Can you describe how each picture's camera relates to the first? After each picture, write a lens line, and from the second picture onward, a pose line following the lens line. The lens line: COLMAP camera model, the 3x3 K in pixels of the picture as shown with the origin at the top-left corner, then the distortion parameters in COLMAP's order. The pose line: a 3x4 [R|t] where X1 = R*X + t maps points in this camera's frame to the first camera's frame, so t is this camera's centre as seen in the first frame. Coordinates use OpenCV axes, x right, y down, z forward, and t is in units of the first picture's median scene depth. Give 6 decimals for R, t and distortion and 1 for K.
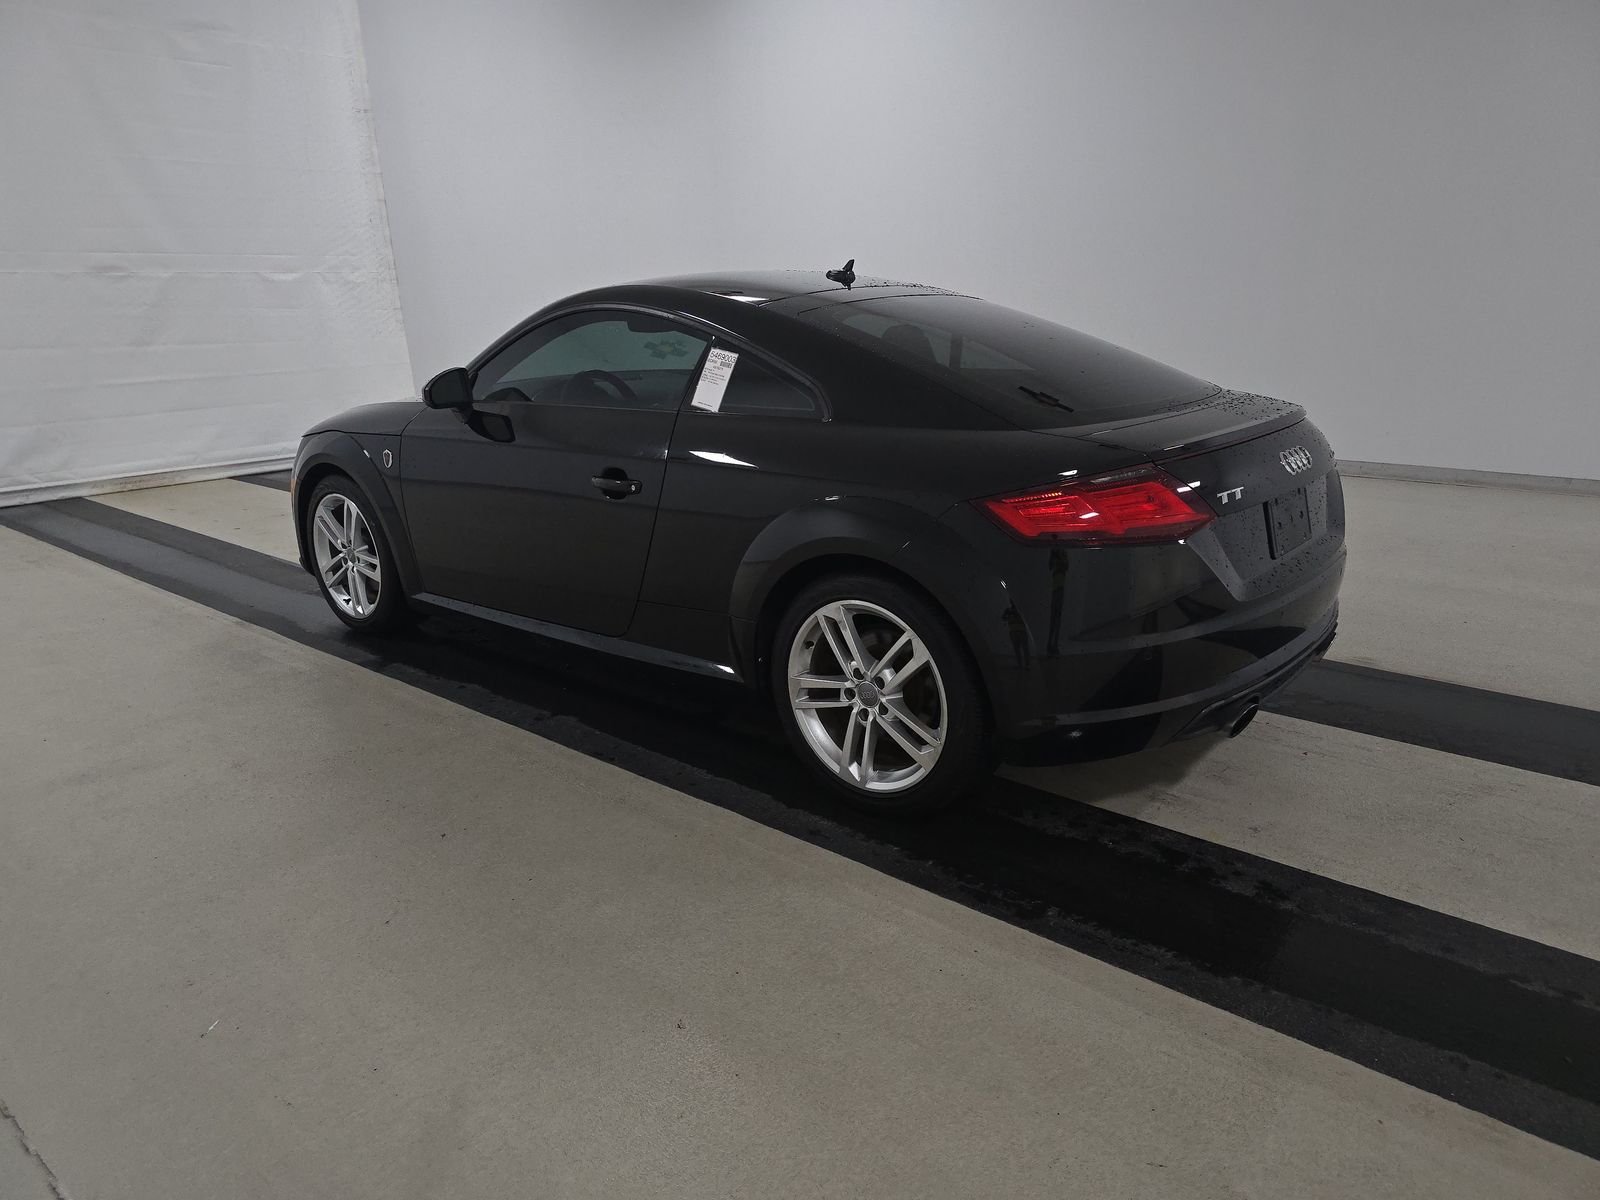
lens RADIAL K [[1055.0, 0, 800.0], [0, 1055.0, 600.0], [0, 0, 1]] dist [0.027140, -0.008983]
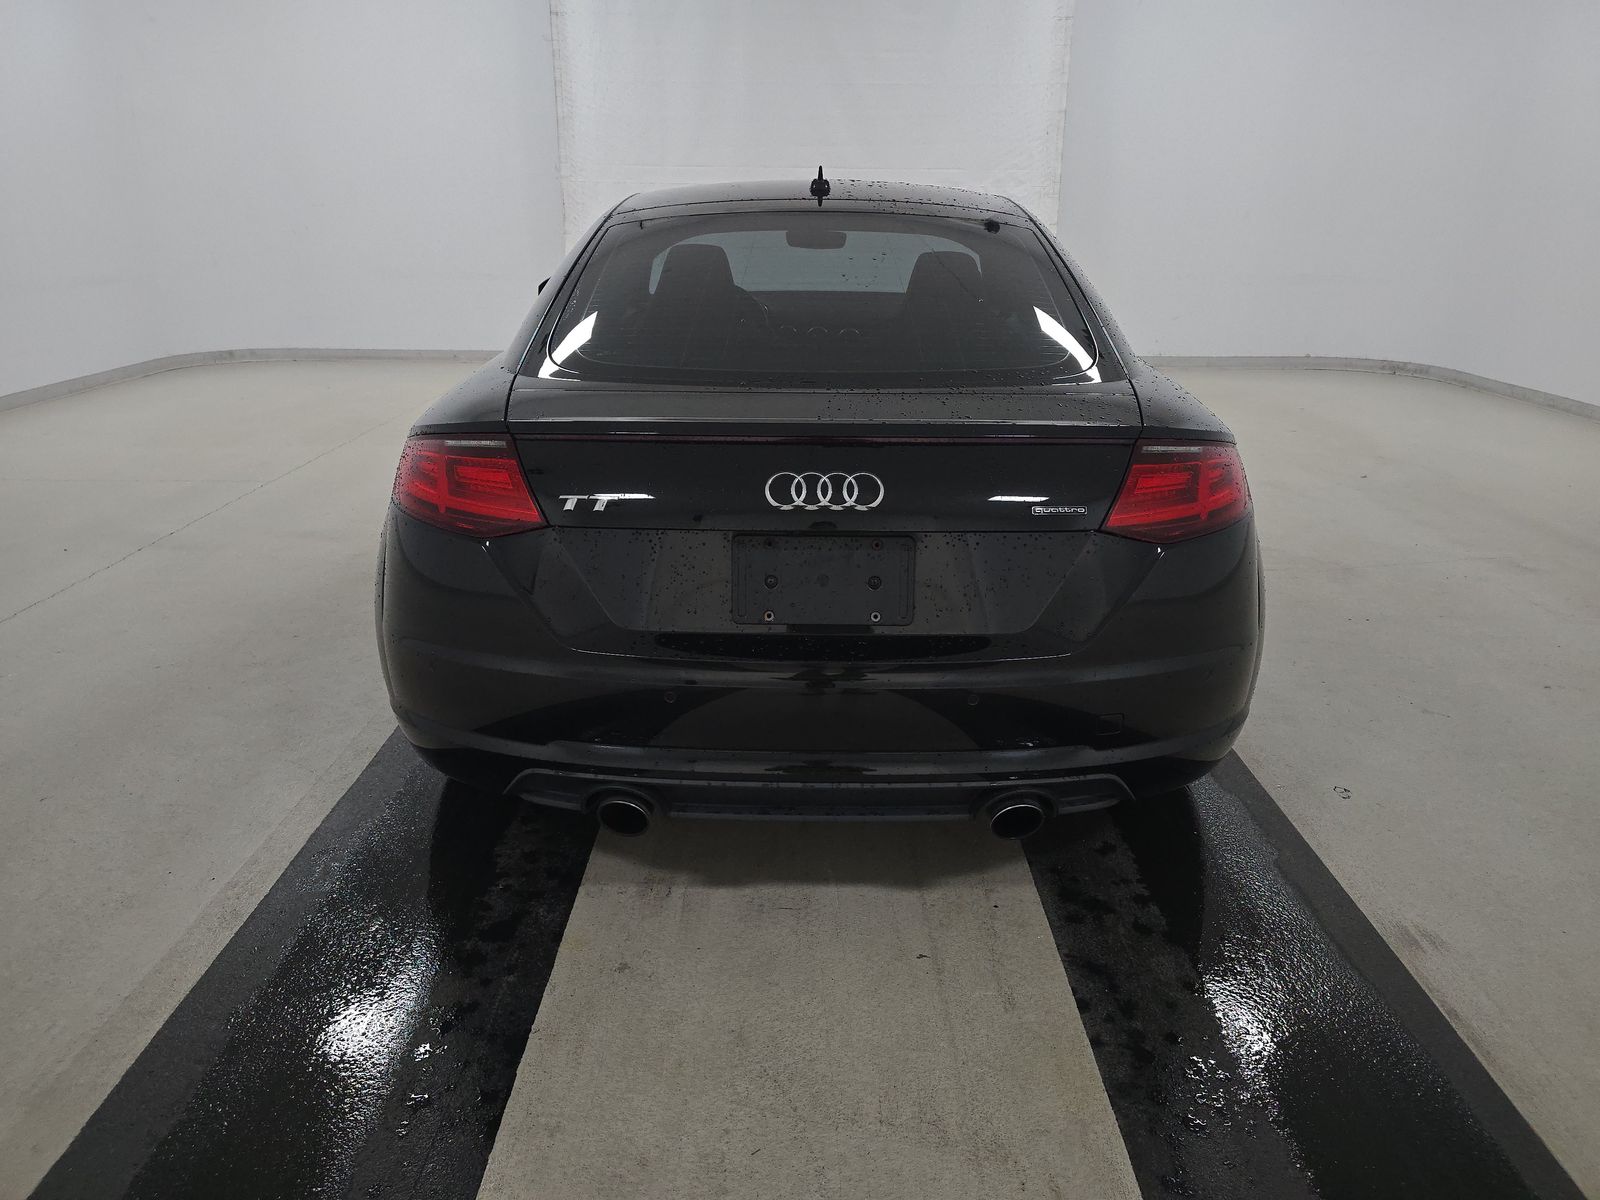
lens RADIAL K [[1055.0, 0, 800.0], [0, 1055.0, 600.0], [0, 0, 1]] dist [0.027140, -0.008983]
pose [[0.643757, 0.284274, -0.710469, 0.613866], [-0.233882, 0.957103, 0.171036, -0.114650], [0.728613, 0.056060, 0.682628, 0.375214]]
